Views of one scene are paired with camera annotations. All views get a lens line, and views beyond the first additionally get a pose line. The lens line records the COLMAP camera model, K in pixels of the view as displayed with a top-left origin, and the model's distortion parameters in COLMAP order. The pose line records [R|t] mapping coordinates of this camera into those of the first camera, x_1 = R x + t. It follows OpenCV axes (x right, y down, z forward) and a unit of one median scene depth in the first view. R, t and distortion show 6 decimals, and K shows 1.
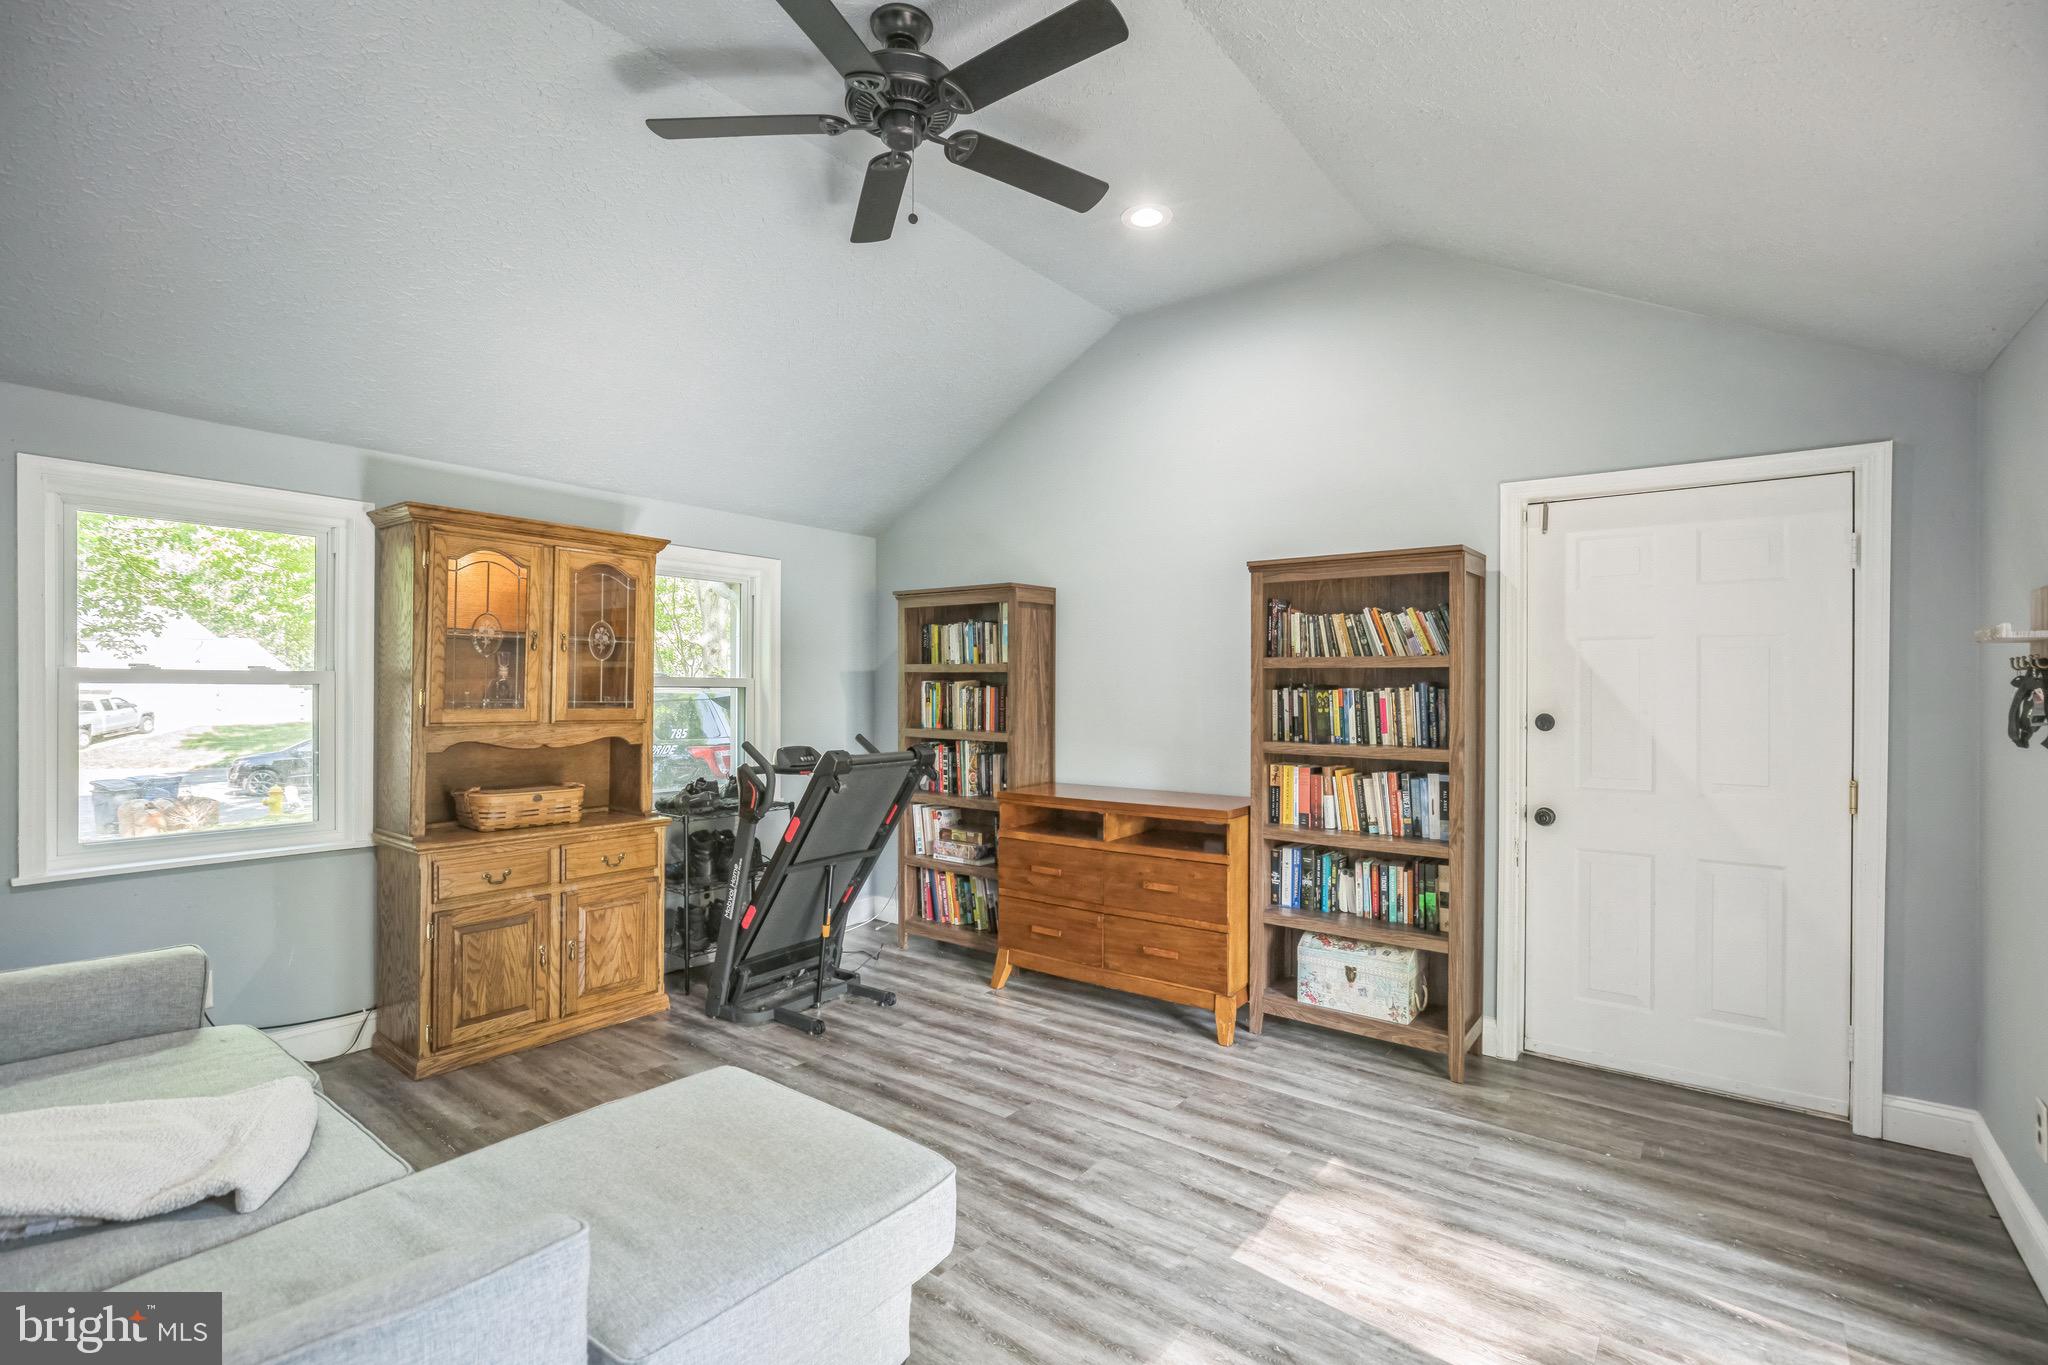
lens RADIAL K [[933.1, 0, 1037.4], [0, 933.1, 686.1], [0, 0, 1]] dist [-0.012793, 0.004924]
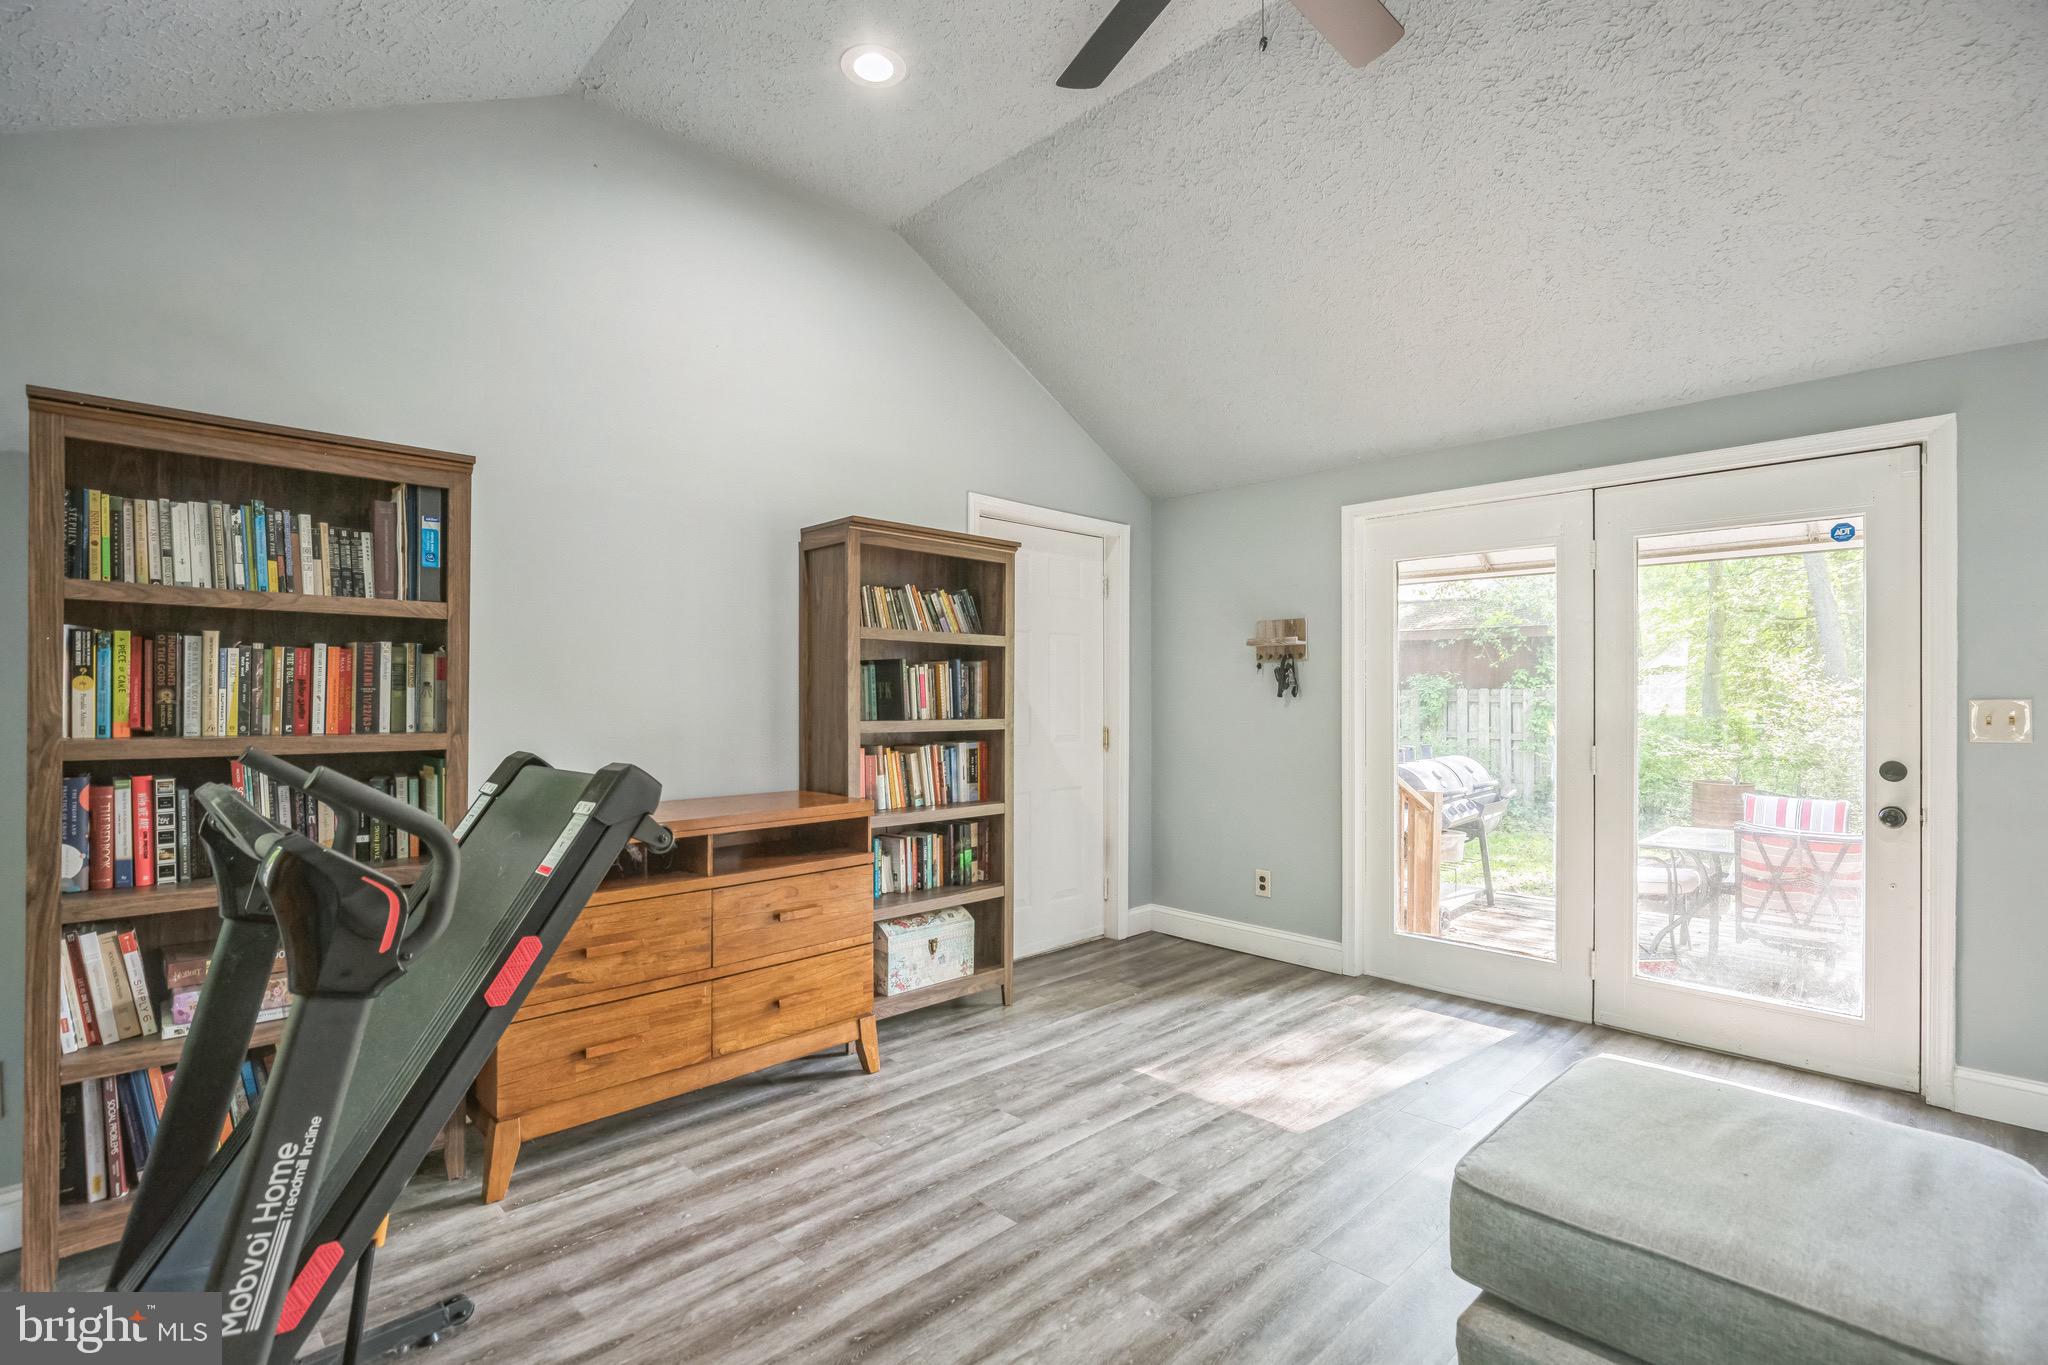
lens RADIAL K [[933.1, 0, 1037.8], [0, 933.1, 688.6], [0, 0, 1]] dist [-0.012793, 0.004924]
pose [[0.149883, 0.003897, 0.988696, -0.649614], [-0.001405, 0.999992, -0.003728, 0.033456], [-0.988703, -0.000830, 0.149888, 0.738766]]
